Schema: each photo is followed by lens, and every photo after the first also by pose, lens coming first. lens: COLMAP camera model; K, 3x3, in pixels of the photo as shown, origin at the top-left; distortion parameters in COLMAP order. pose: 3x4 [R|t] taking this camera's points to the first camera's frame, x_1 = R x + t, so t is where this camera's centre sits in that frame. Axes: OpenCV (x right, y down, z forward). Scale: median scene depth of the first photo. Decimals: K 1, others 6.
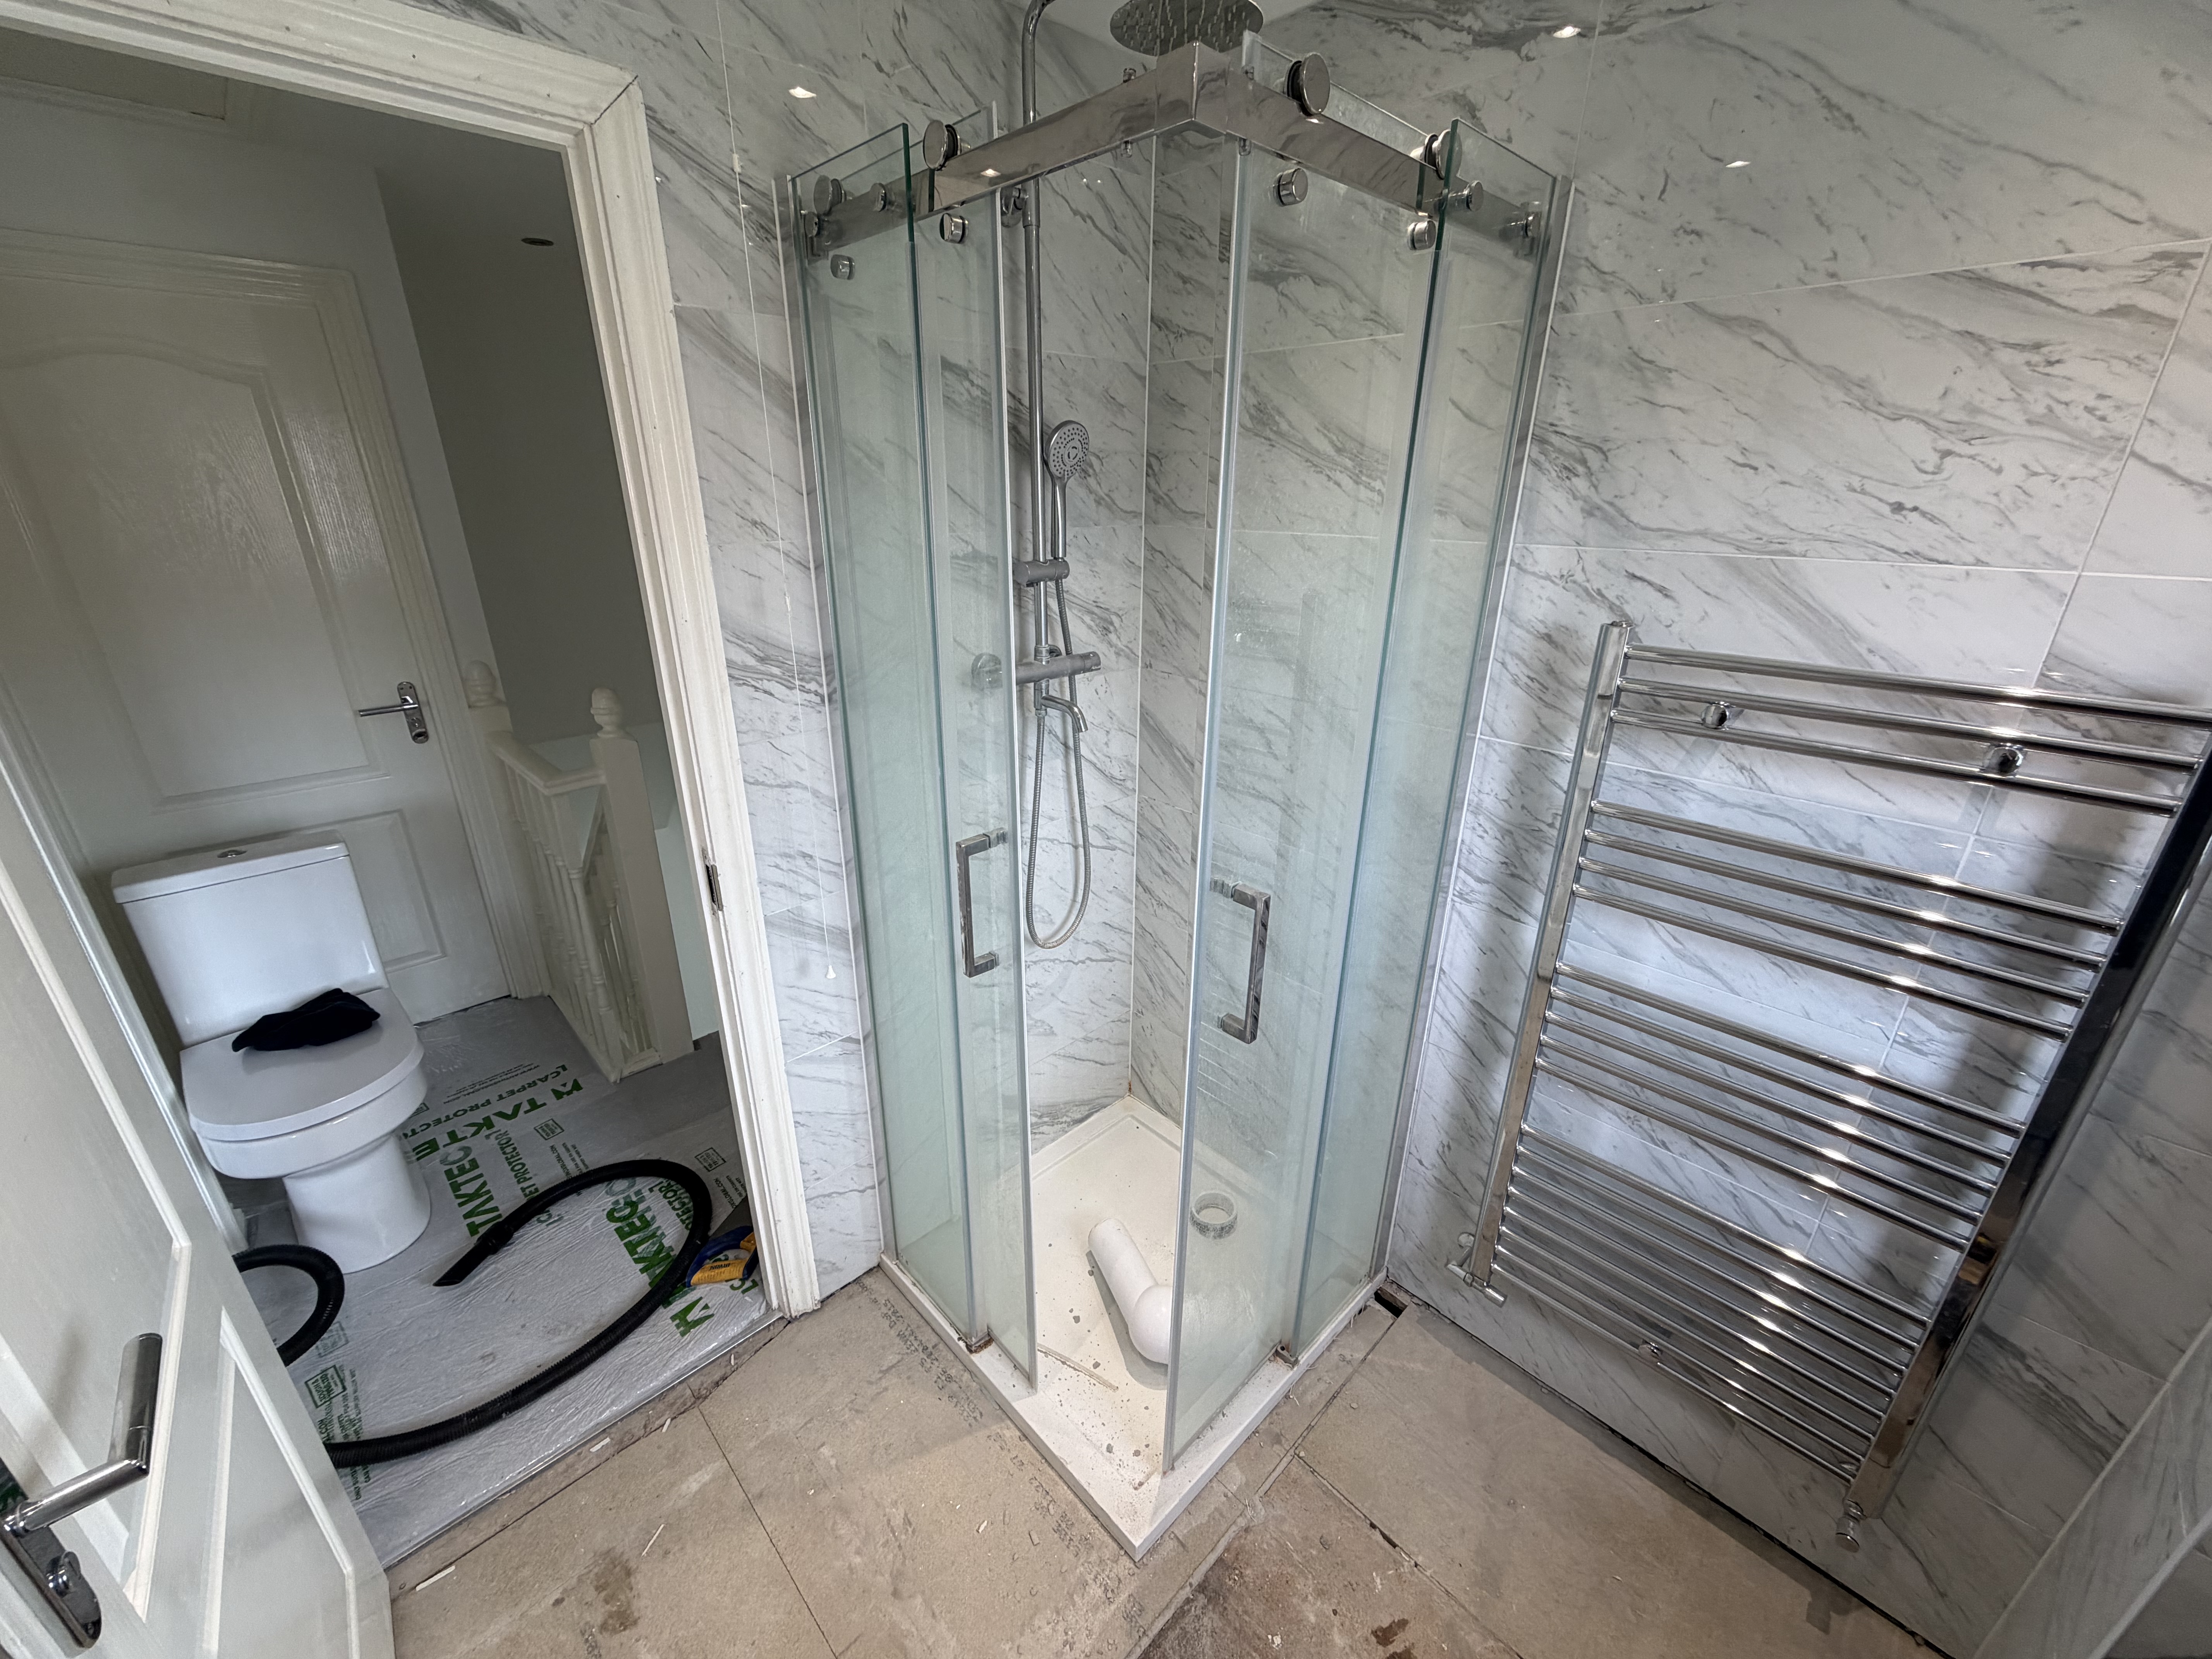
lens RADIAL K [[879.2, 0, 1098.1], [0, 879.2, 827.7], [0, 0, 1]] dist [-0.000280, 0.000270]
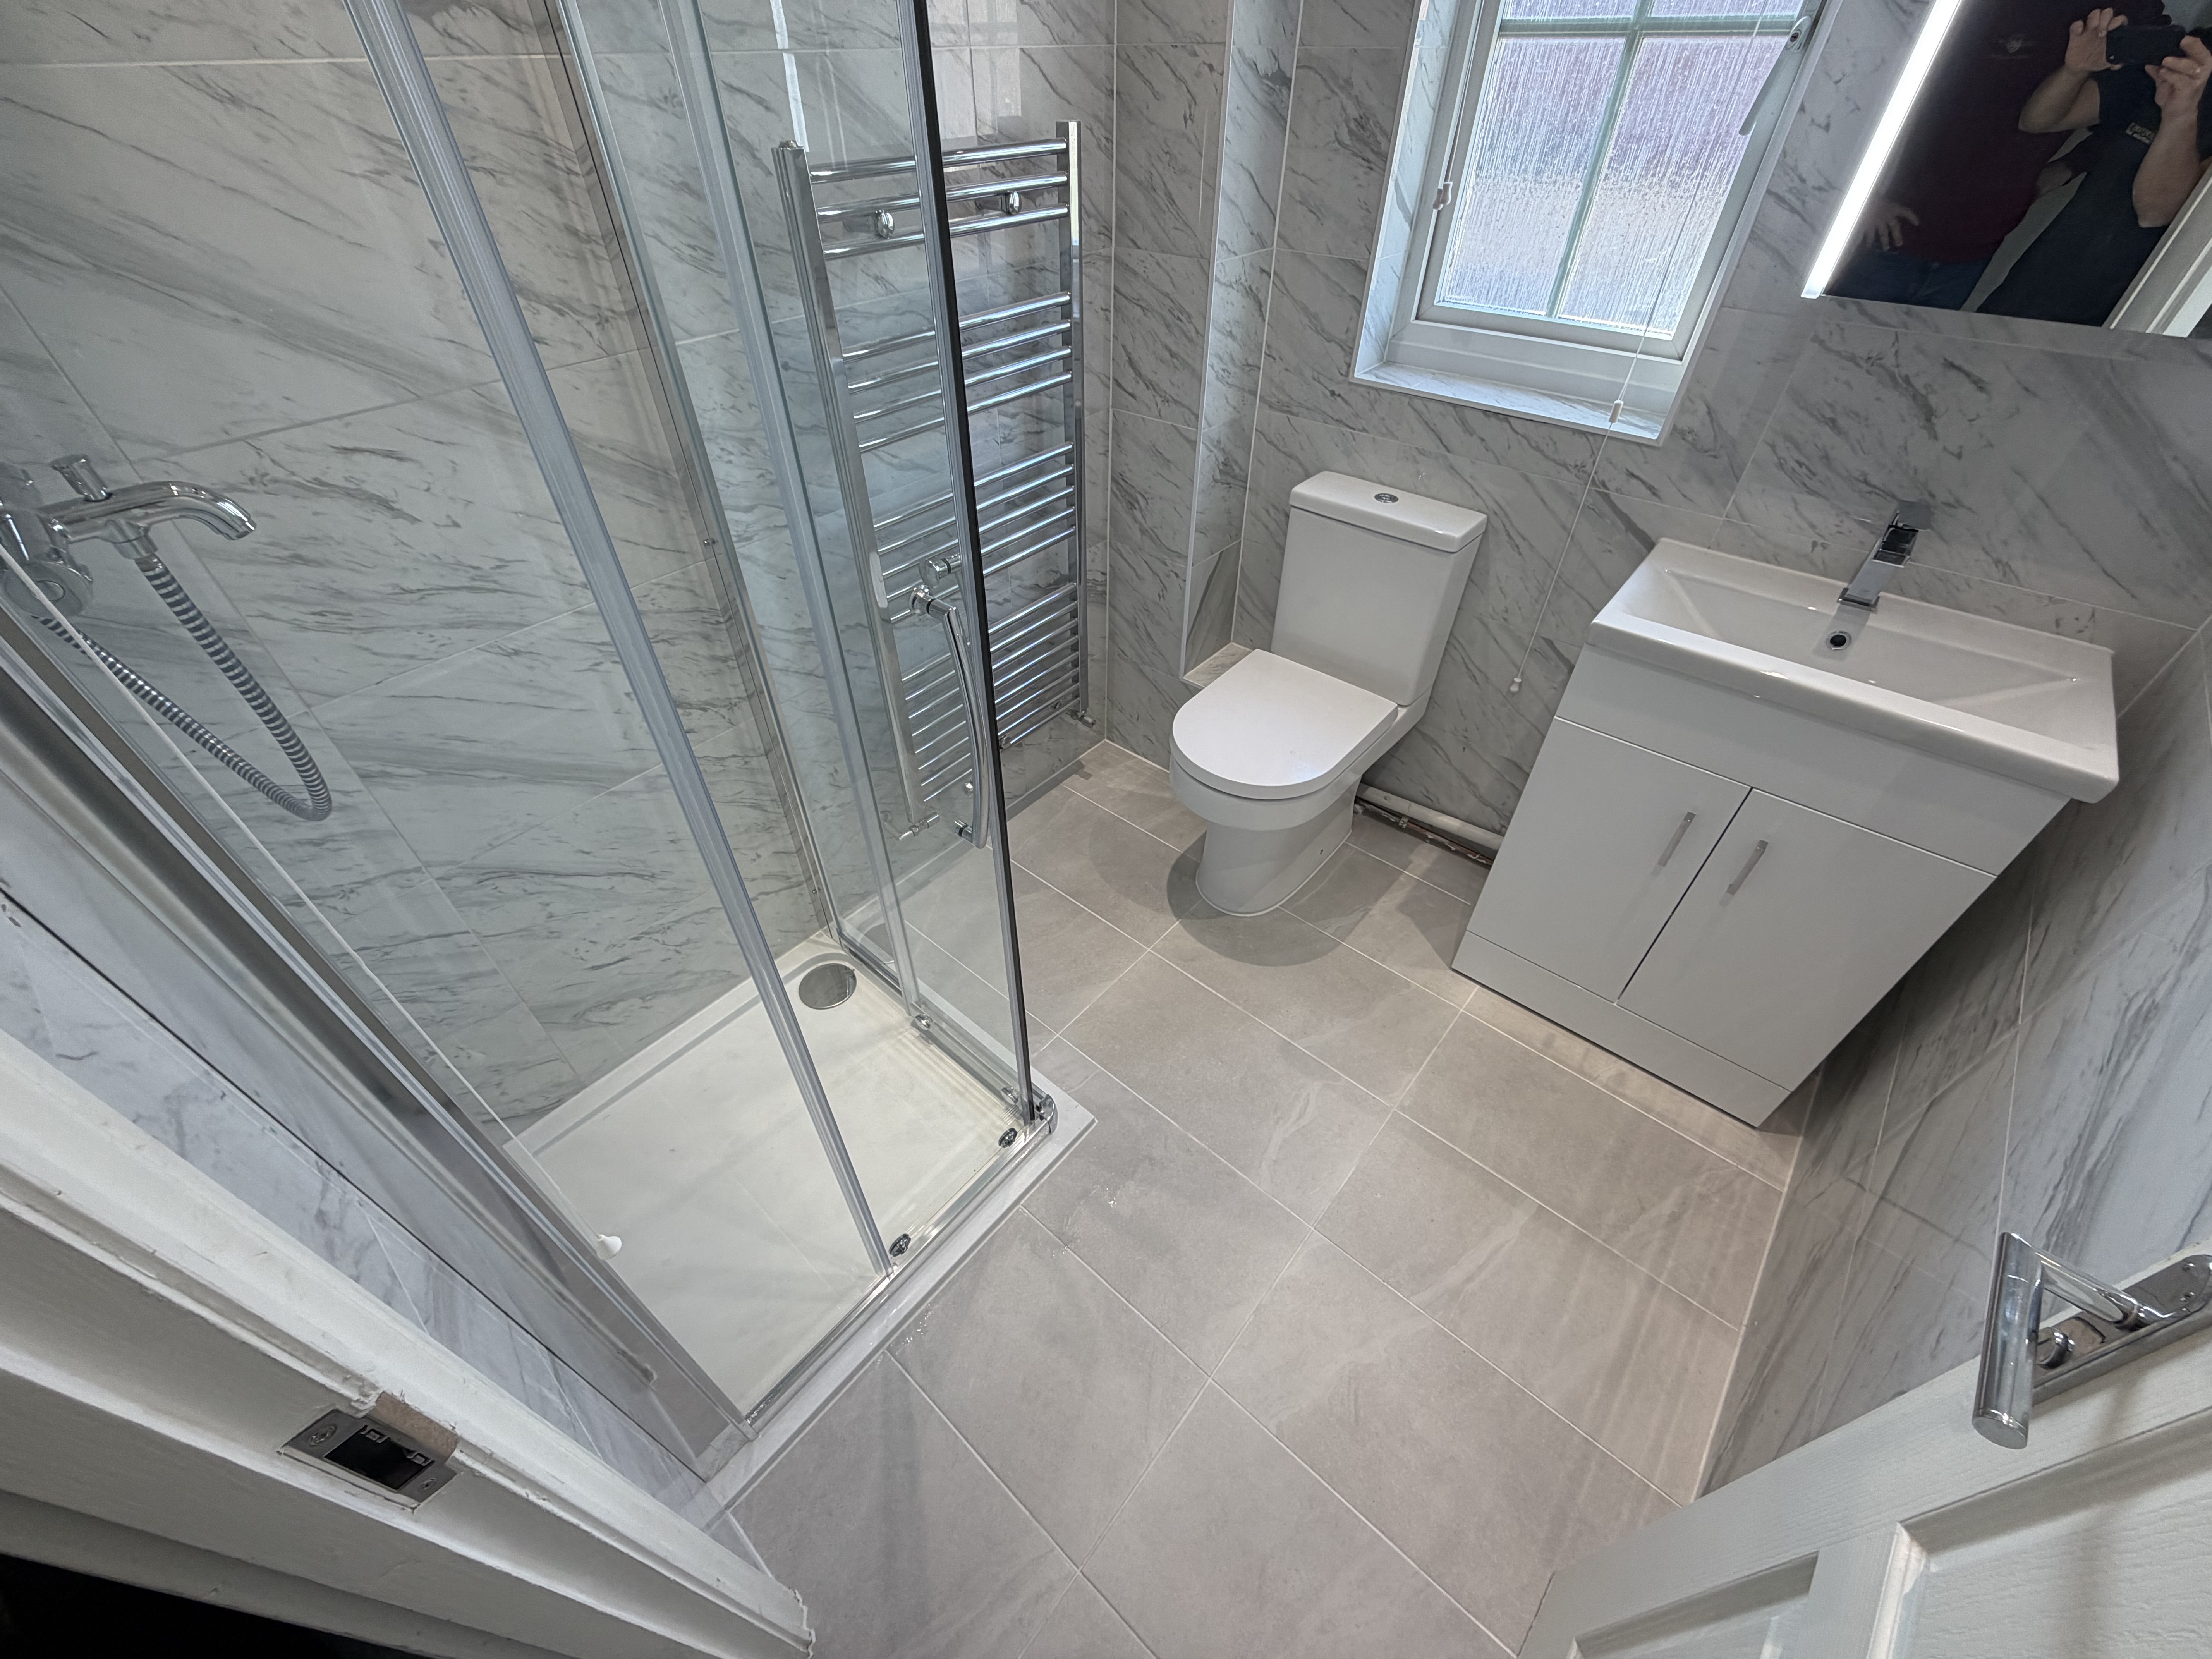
lens RADIAL K [[879.2, 0, 1098.7], [0, 879.2, 828.0], [0, 0, 1]] dist [-0.000280, 0.000270]
pose [[-0.094343, -0.673188, 0.733428, -0.559753], [0.369115, 0.660552, 0.653778, -0.206823], [-0.924583, 0.332398, 0.186166, 0.645971]]
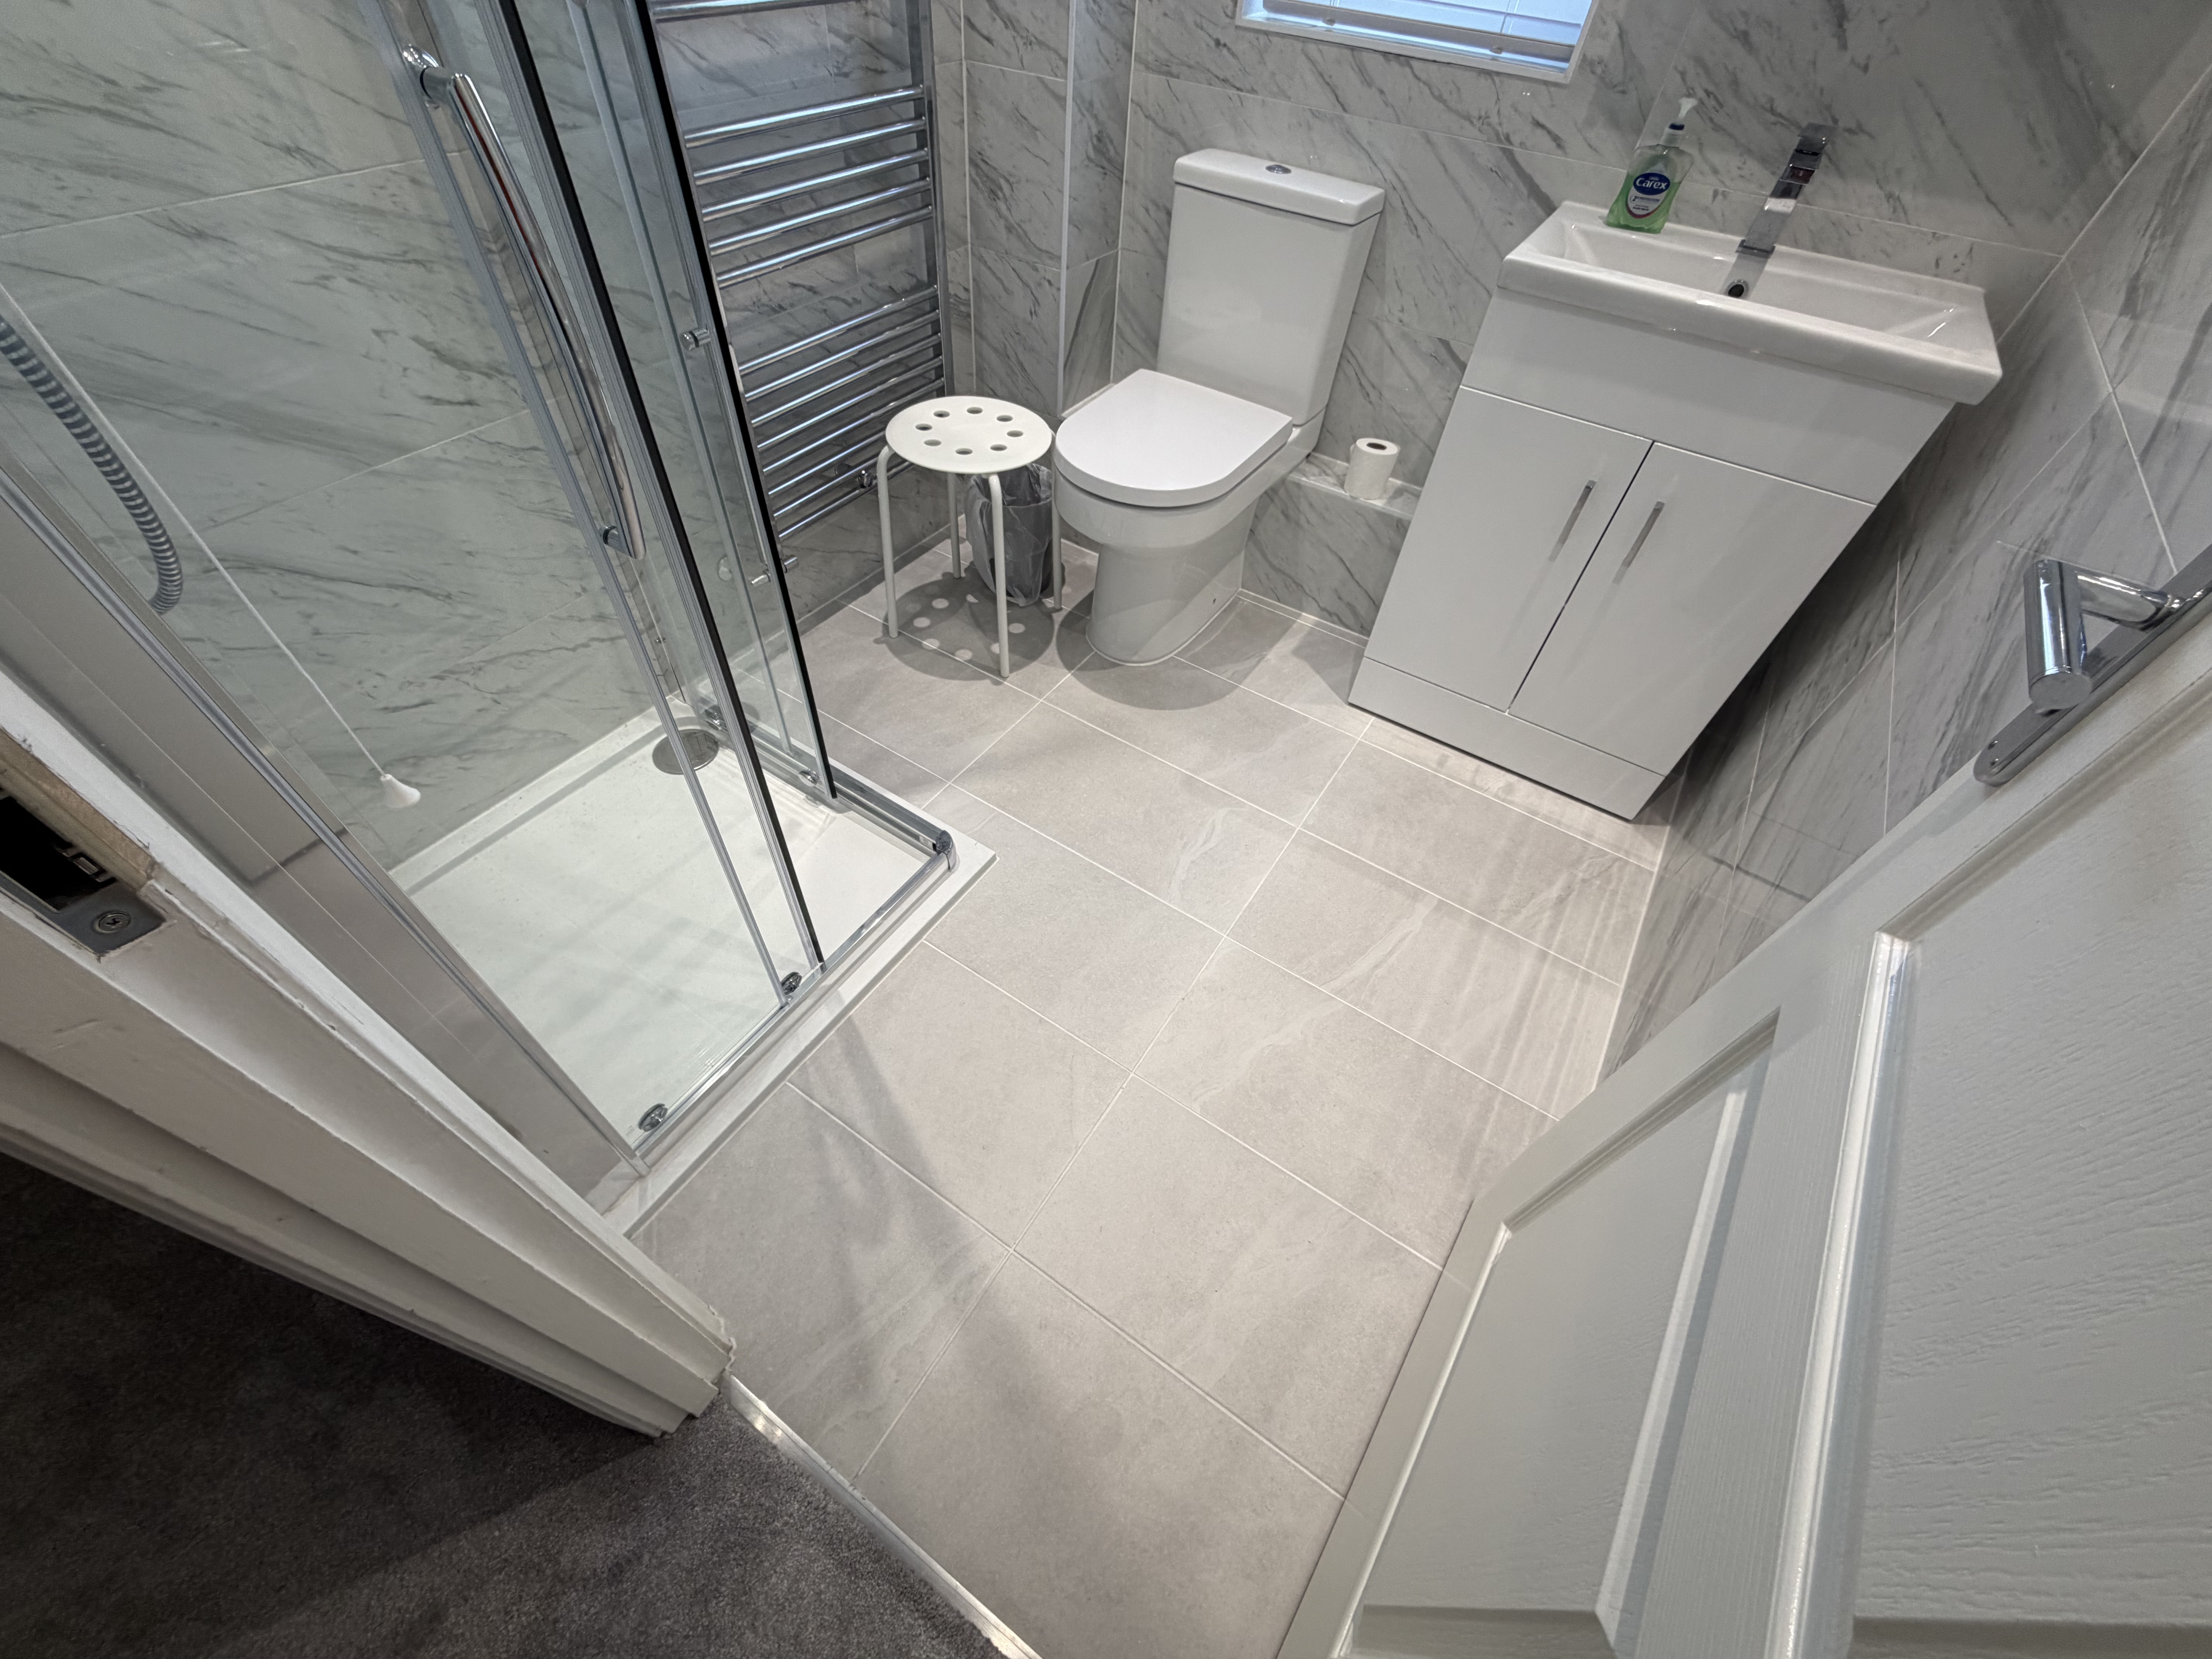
lens RADIAL K [[879.2, 0, 1098.9], [0, 879.2, 828.6], [0, 0, 1]] dist [-0.000280, 0.000270]
pose [[-0.228060, -0.751770, 0.618733, -0.650661], [0.299616, 0.550456, 0.779249, -0.026996], [-0.926401, 0.363098, 0.099705, 0.756267]]
